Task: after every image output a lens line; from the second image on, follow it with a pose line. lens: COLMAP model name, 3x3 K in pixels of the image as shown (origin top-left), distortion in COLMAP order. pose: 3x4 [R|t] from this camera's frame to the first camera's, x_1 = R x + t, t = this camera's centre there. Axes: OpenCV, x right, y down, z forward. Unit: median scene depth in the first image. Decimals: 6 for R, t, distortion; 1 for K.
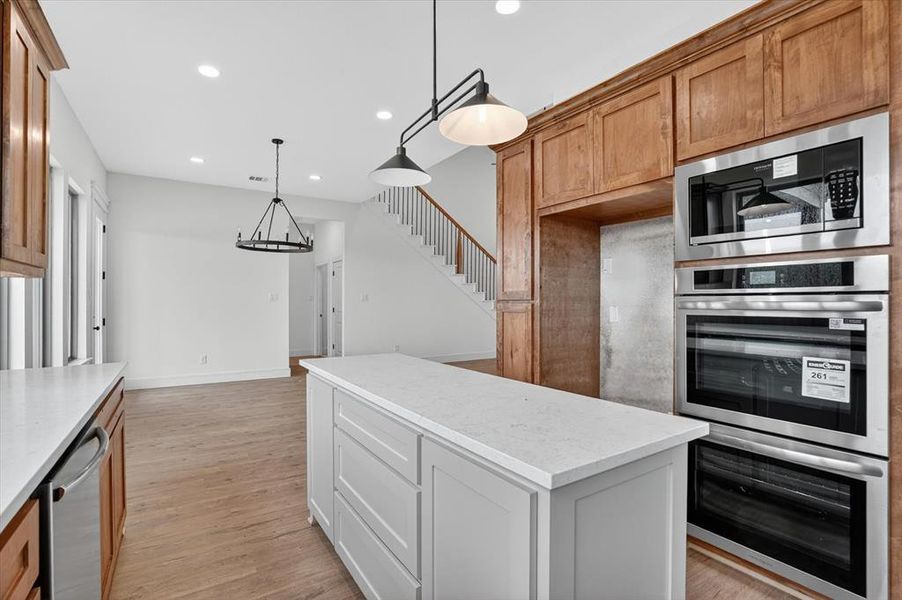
lens RADIAL K [[425.2, 0, 452.8], [0, 425.2, 302.6], [0, 0, 1]] dist [-0.038672, 0.005096]
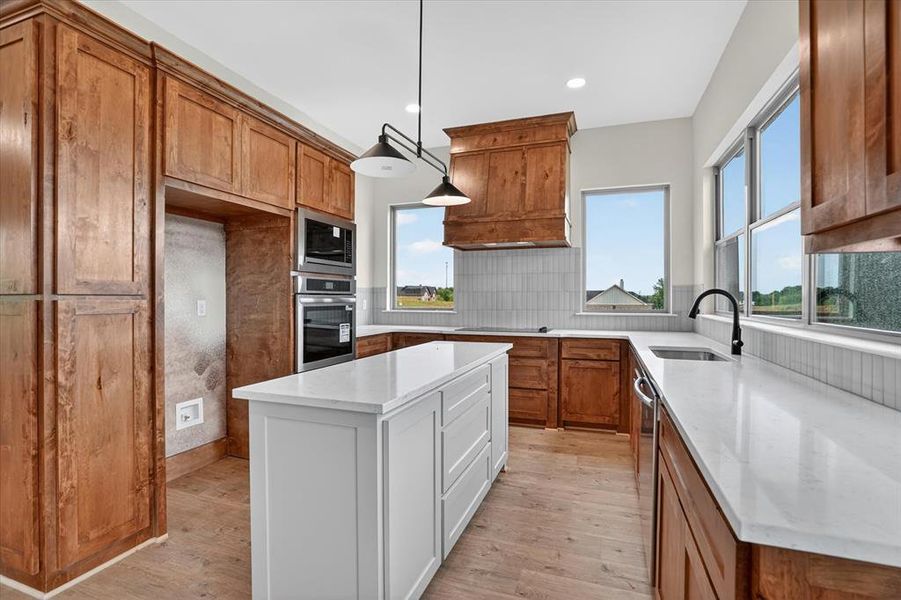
lens RADIAL K [[424.7, 0, 452.3], [0, 424.7, 302.3], [0, 0, 1]] dist [-0.038672, 0.005096]
pose [[-0.593347, -0.009092, 0.804895, -1.124551], [-0.002370, 0.999952, 0.009549, -0.003201], [-0.804943, 0.003758, -0.593340, 1.654001]]
